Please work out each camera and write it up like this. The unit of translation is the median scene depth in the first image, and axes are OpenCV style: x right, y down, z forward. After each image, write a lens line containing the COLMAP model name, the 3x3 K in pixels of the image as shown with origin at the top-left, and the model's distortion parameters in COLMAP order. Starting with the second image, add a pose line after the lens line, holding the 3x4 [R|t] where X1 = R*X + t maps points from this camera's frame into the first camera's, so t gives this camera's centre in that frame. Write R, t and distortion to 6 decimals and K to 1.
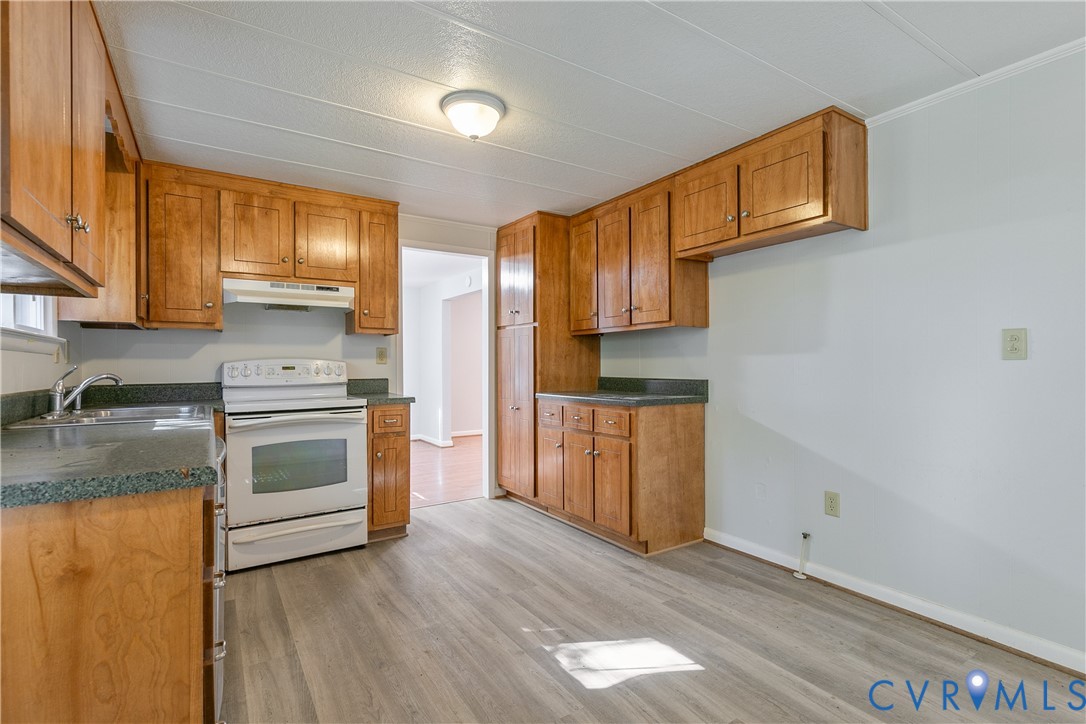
lens RADIAL K [[542.6, 0, 545.1], [0, 542.6, 366.9], [0, 0, 1]] dist [0.003234, -0.002412]
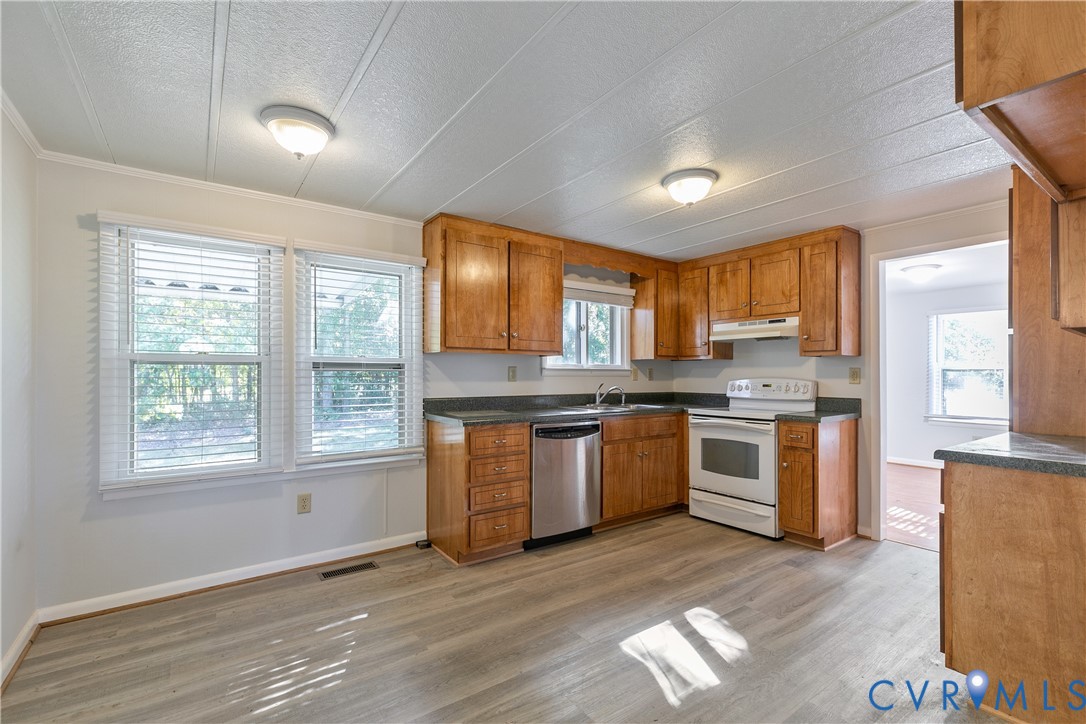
lens RADIAL K [[496.7, 0, 536.7], [0, 496.7, 376.2], [0, 0, 1]] dist [0.002476, -0.002672]
pose [[0.000607, 0.010185, -0.999948, 0.746587], [-0.003766, 0.999941, 0.010182, -0.031984], [0.999993, 0.003759, 0.000645, 0.489251]]
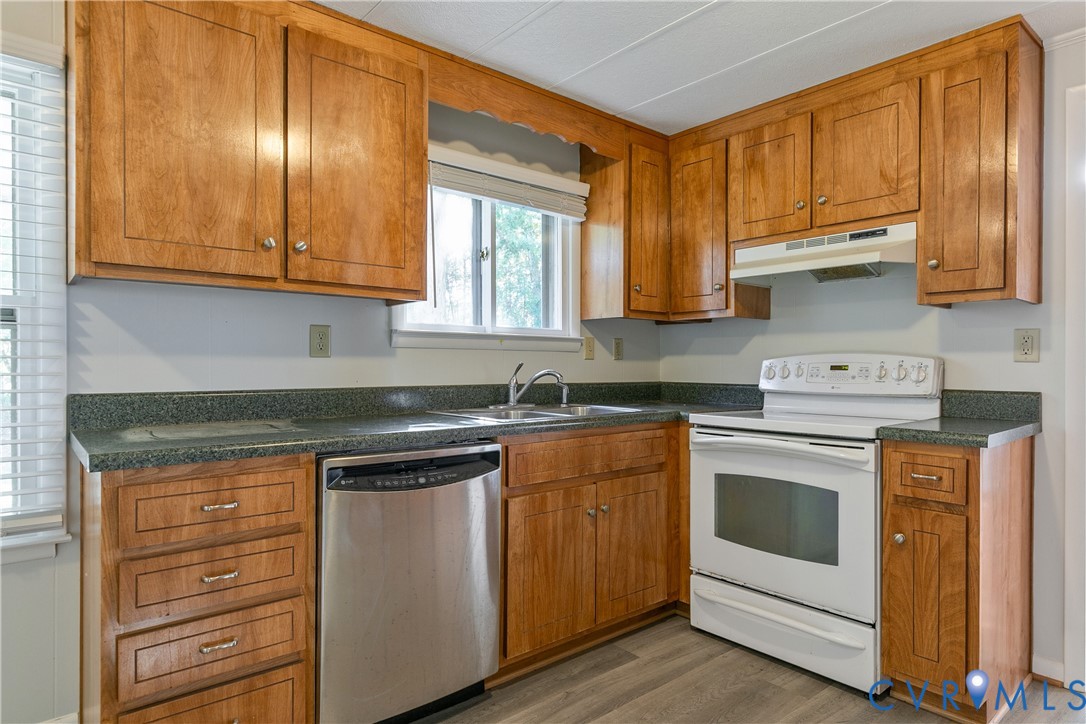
lens RADIAL K [[623.8, 0, 557.7], [0, 623.8, 366.8], [0, 0, 1]] dist [-0.000231, 0.003224]
pose [[0.108734, 0.012209, -0.993996, 0.253081], [-0.007596, 0.999906, 0.011451, -0.005244], [0.994042, 0.006305, 0.108816, 0.623406]]
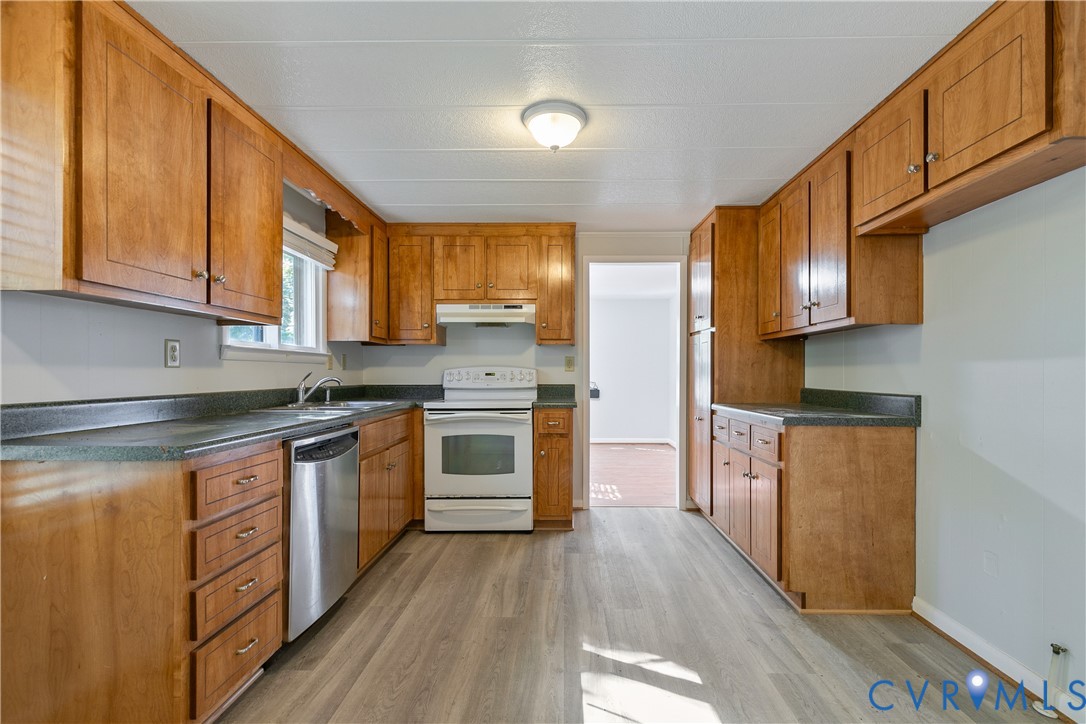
lens RADIAL K [[496.7, 0, 549.2], [0, 496.7, 375.4], [0, 0, 1]] dist [0.002476, -0.002672]
pose [[0.818004, 0.010396, -0.575119, 0.296033], [-0.008261, 0.999946, 0.006325, -0.003657], [0.575154, -0.000423, 0.818045, 0.177456]]
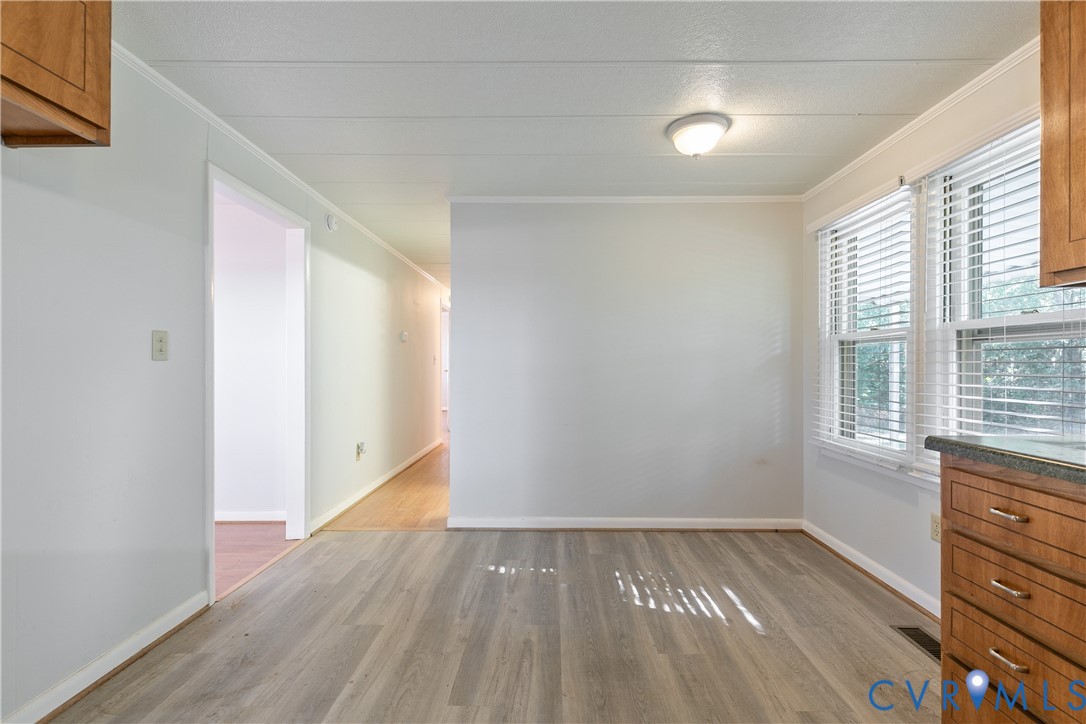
lens RADIAL K [[496.7, 0, 545.8], [0, 496.7, 368.8], [0, 0, 1]] dist [0.002476, -0.002672]
pose [[-0.815040, -0.008820, 0.579338, -0.192240], [0.002415, 0.999824, 0.018619, -0.007136], [-0.579400, 0.016574, -0.814875, 0.920970]]
